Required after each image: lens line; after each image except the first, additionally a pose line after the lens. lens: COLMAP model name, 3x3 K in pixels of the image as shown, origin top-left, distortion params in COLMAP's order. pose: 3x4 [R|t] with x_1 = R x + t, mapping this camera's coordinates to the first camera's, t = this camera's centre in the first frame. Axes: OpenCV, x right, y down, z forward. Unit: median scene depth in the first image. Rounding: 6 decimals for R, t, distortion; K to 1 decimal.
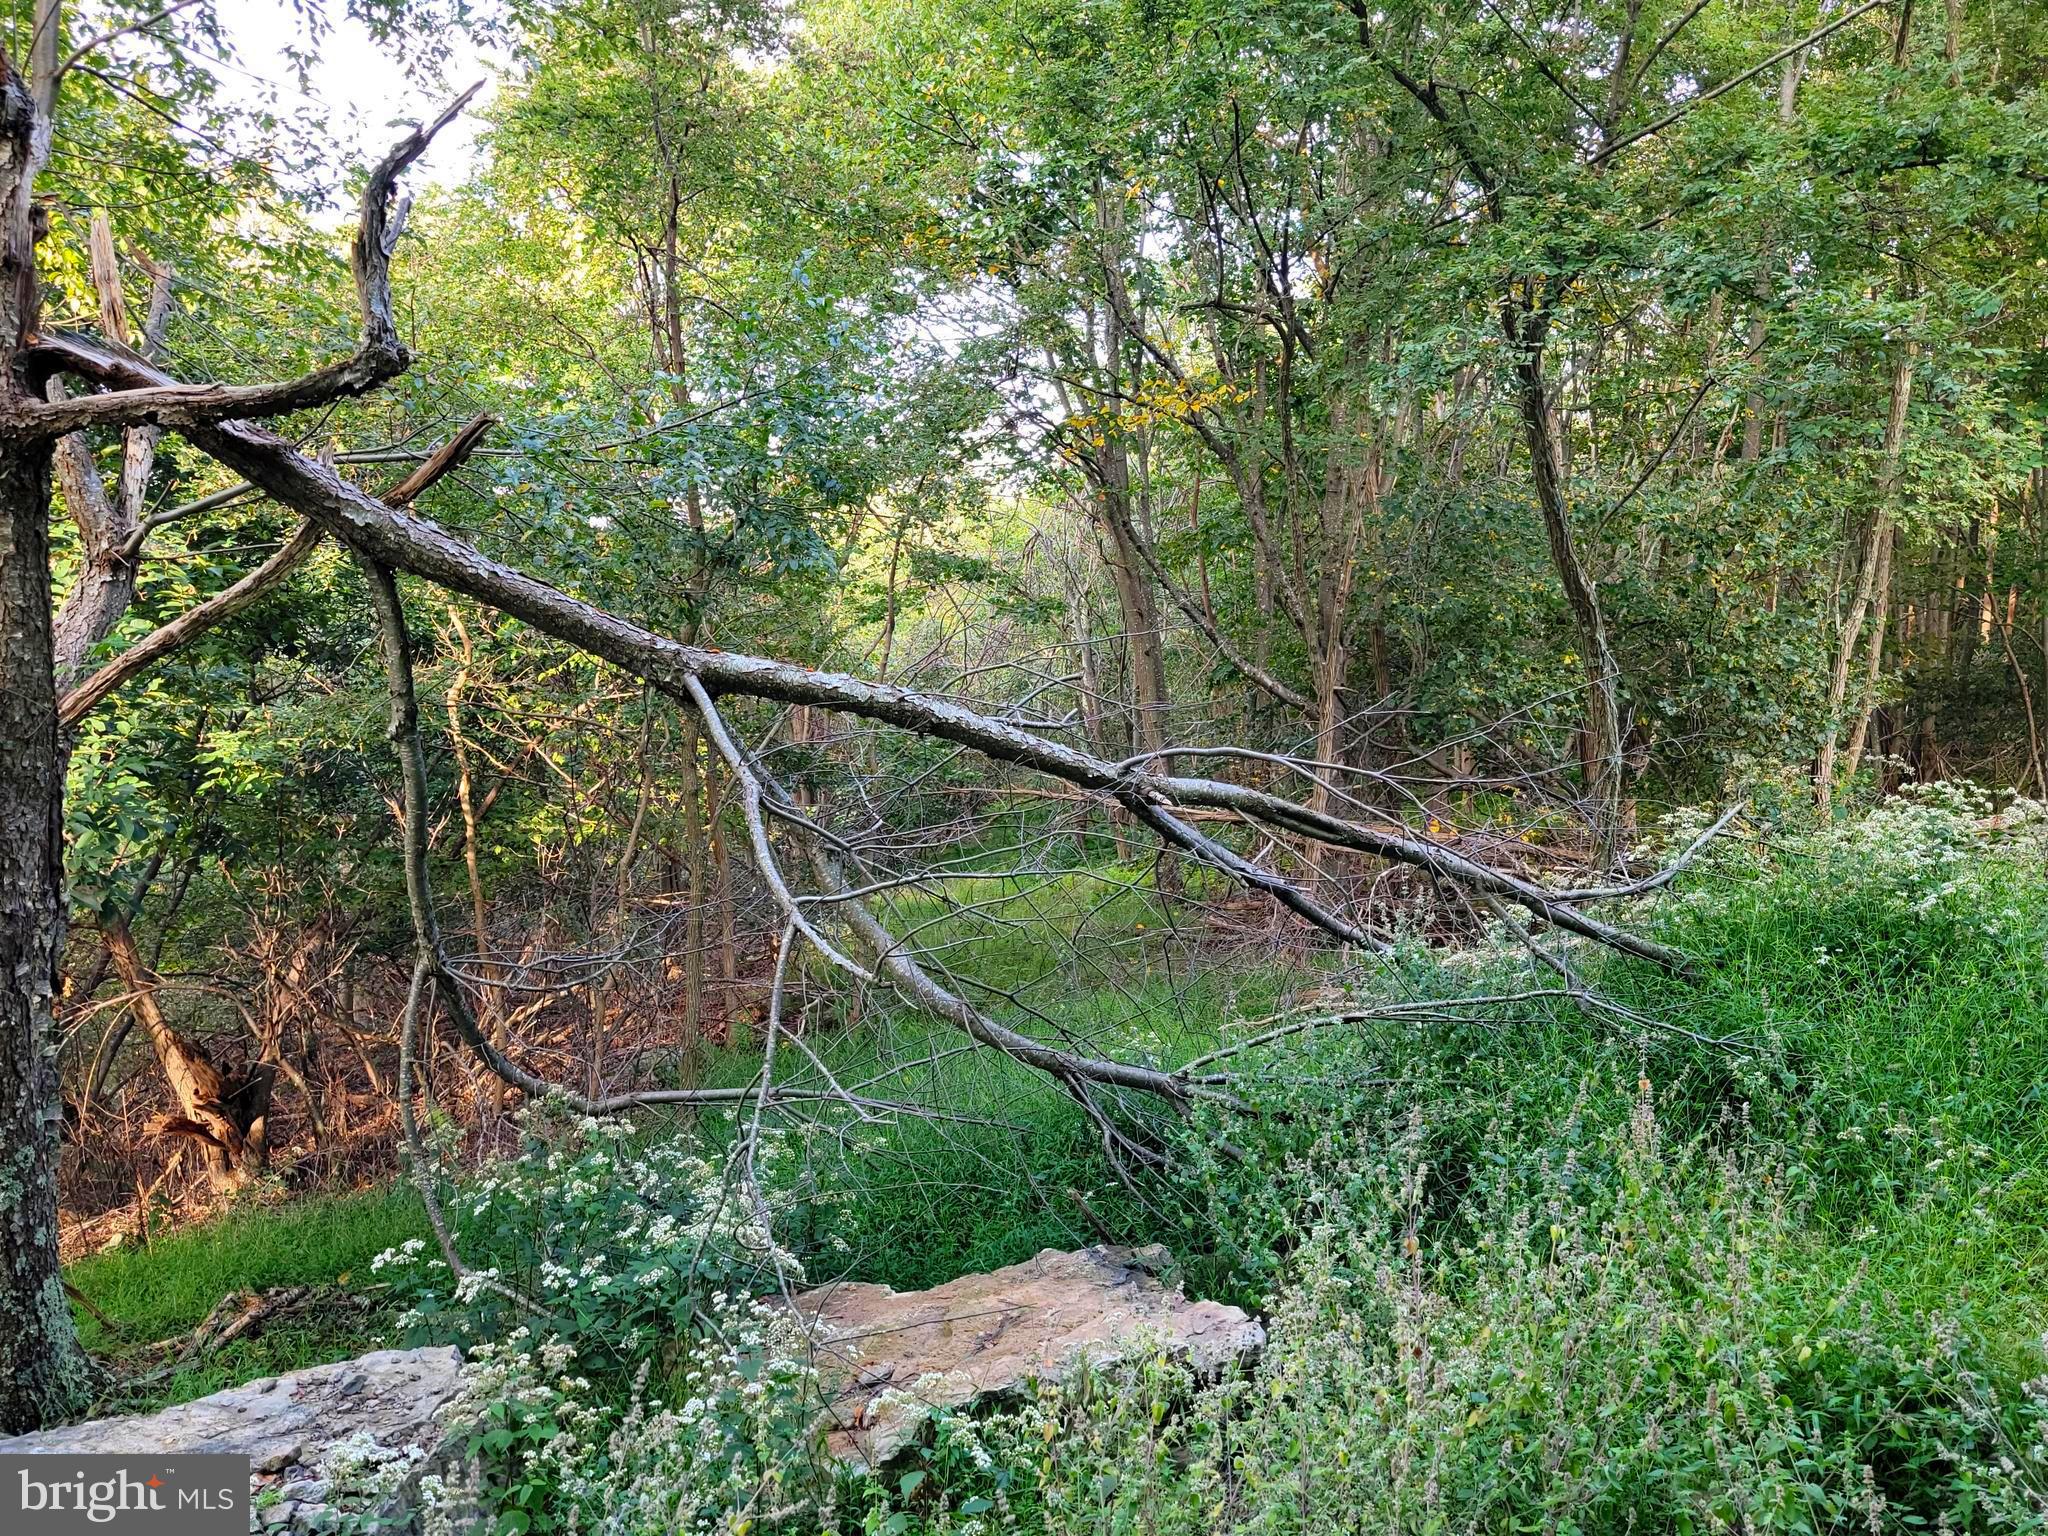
lens RADIAL K [[1465.9, 0, 1015.8], [0, 1465.9, 788.1], [0, 0, 1]] dist [0.070740, -0.060593]
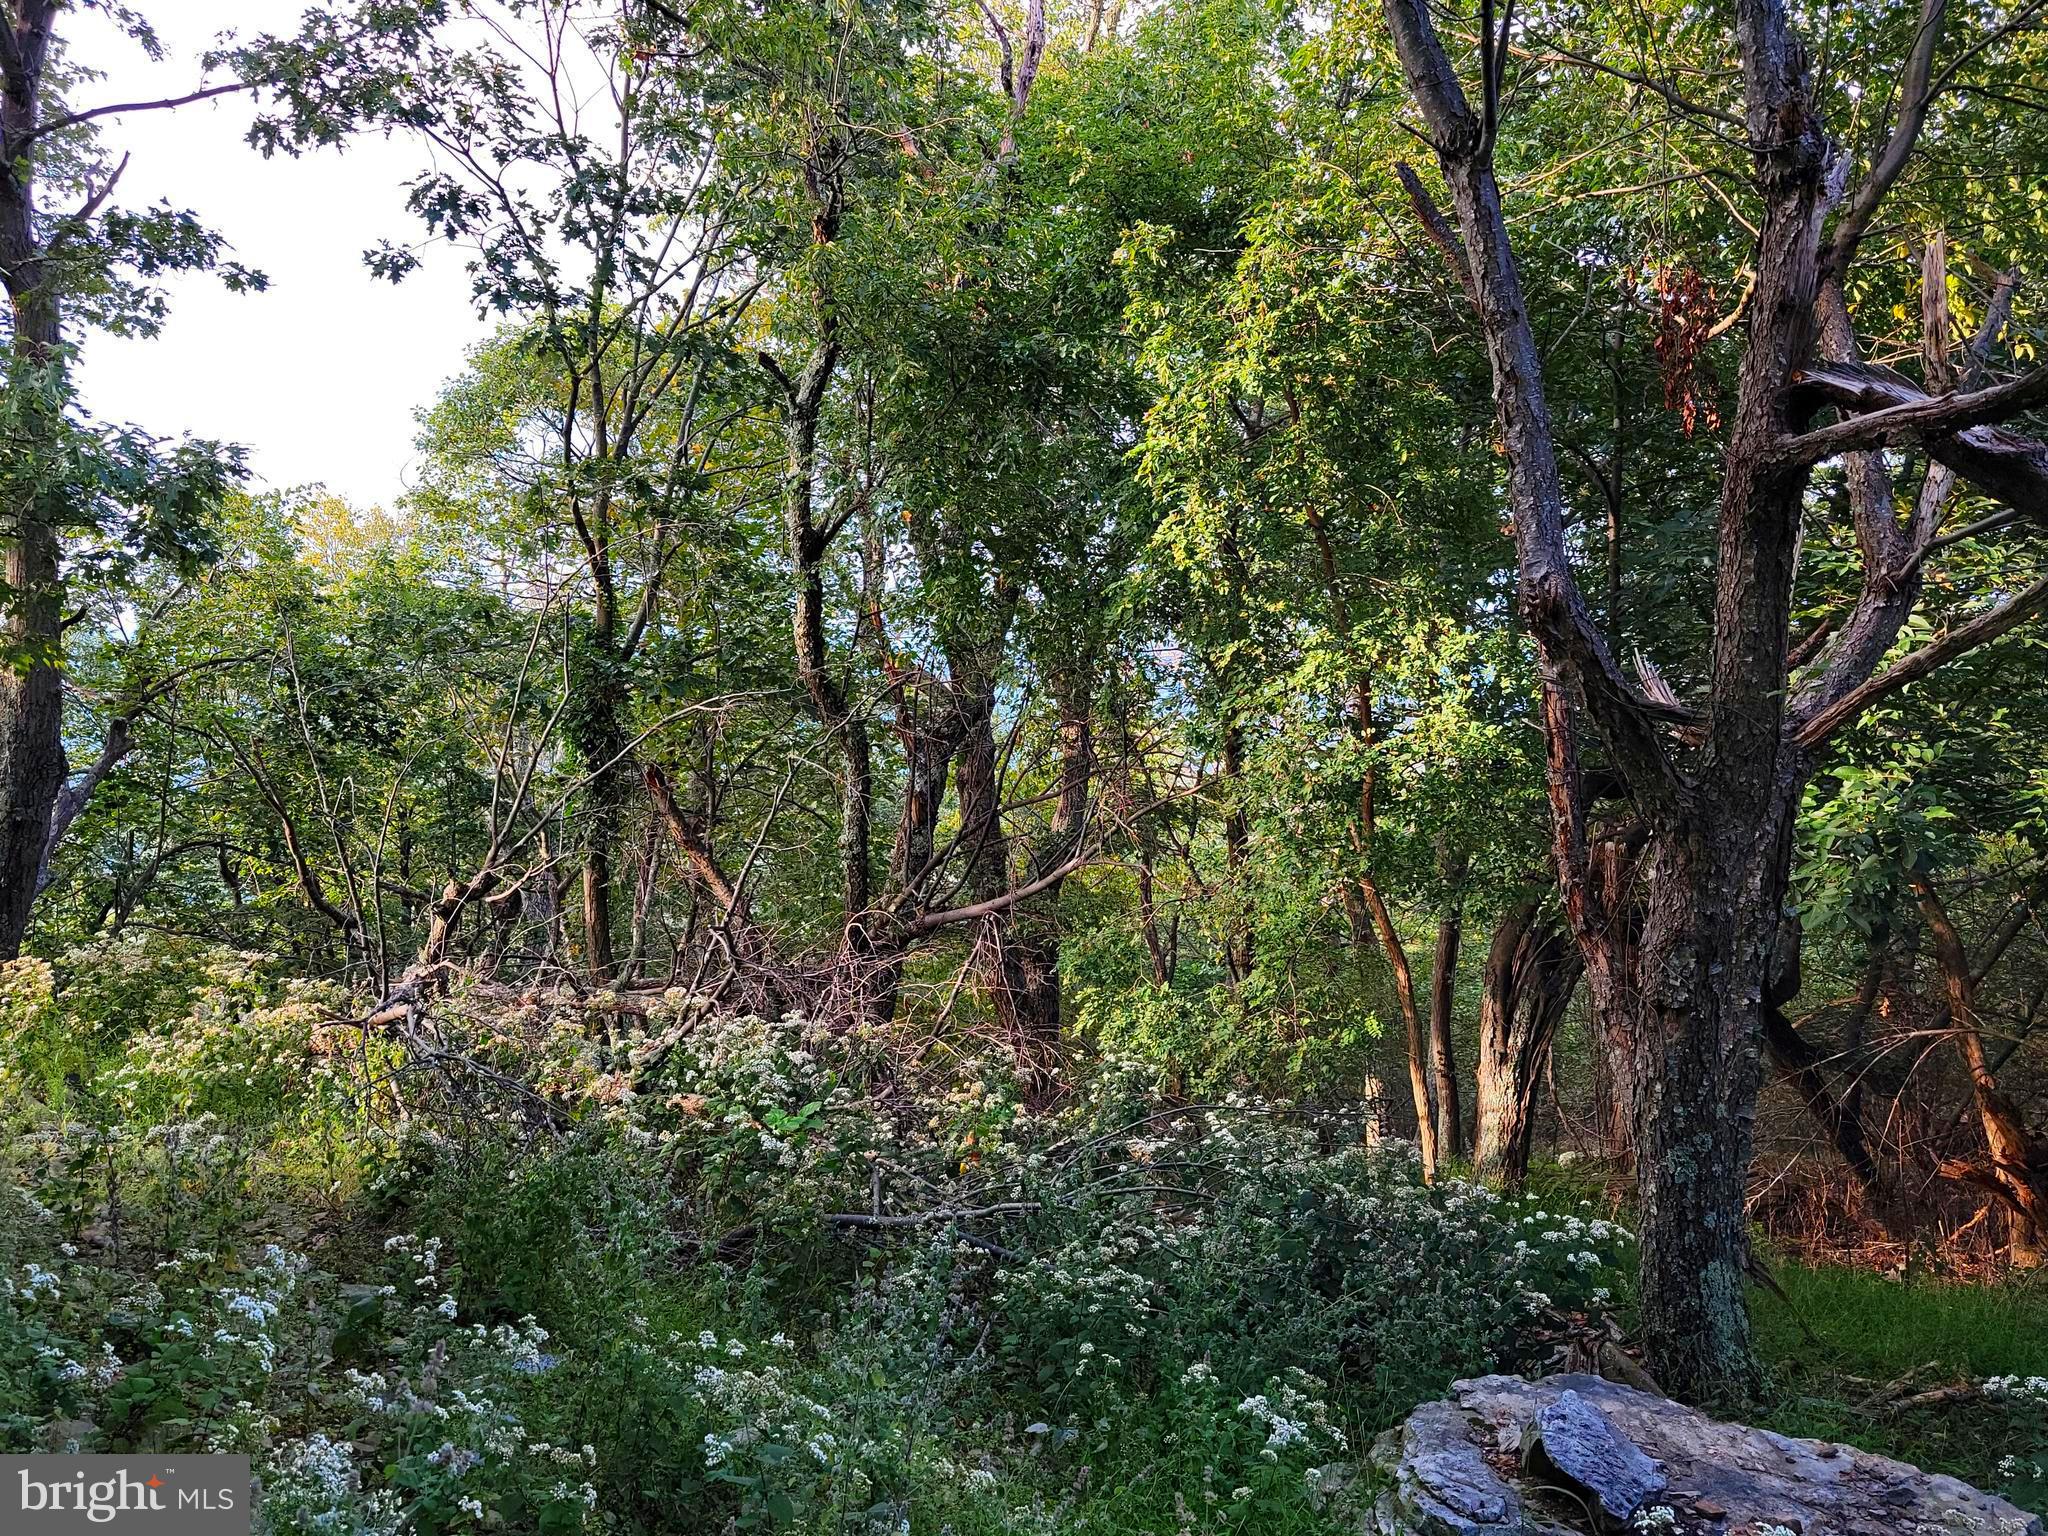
lens RADIAL K [[1465.9, 0, 1015.8], [0, 1465.9, 788.1], [0, 0, 1]] dist [0.070740, -0.060593]
pose [[0.404382, 0.088099, -0.910337, 0.094925], [-0.105313, 0.993214, 0.049338, -0.007791], [0.908506, 0.075919, 0.410916, 0.092199]]
